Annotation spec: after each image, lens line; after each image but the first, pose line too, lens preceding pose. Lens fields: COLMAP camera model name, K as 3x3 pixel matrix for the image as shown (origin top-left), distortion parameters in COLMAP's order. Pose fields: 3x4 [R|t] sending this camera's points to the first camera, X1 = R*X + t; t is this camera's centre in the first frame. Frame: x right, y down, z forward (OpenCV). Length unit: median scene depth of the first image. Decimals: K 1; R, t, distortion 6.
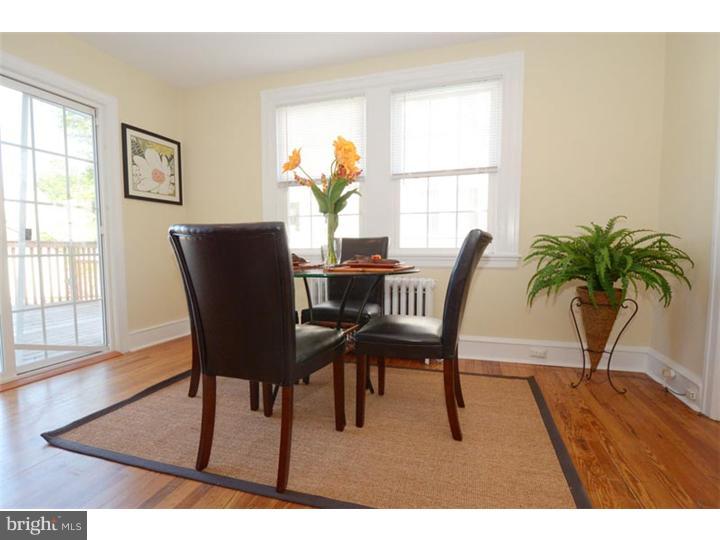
lens RADIAL K [[363.7, 0, 360.0], [0, 363.7, 270.0], [0, 0, 1]] dist [0.000947, -0.000149]
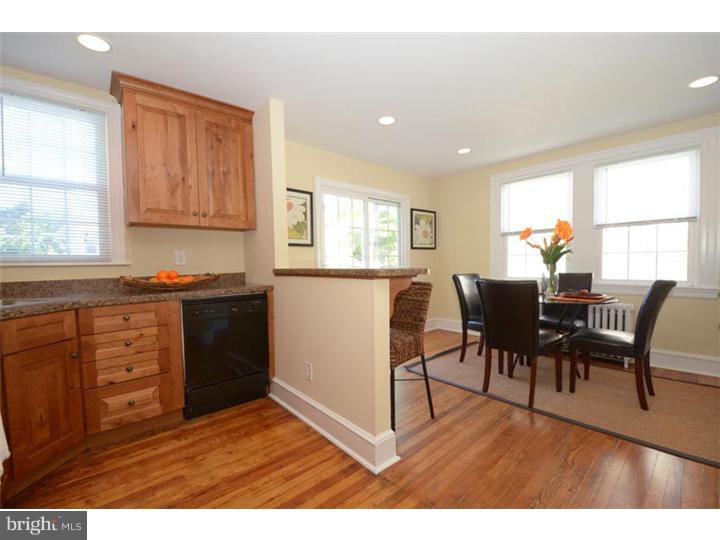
lens RADIAL K [[313.4, 0, 363.0], [0, 313.4, 274.3], [0, 0, 1]] dist [0.012633, -0.019999]
pose [[0.857510, 0.006479, -0.514426, -0.060523], [-0.015322, 0.999799, -0.012947, -0.058417], [0.514238, 0.018984, 0.857437, -0.523850]]
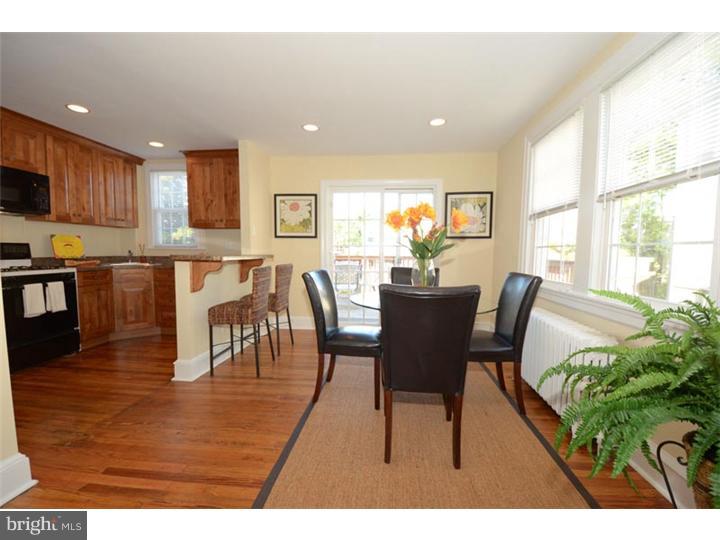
lens RADIAL K [[313.4, 0, 363.0], [0, 313.4, 274.3], [0, 0, 1]] dist [0.012633, -0.019999]
pose [[0.199374, 0.072524, -0.977236, 0.760020], [-0.068528, 0.995848, 0.059924, -0.116567], [0.977524, 0.055020, 0.203516, 0.436039]]
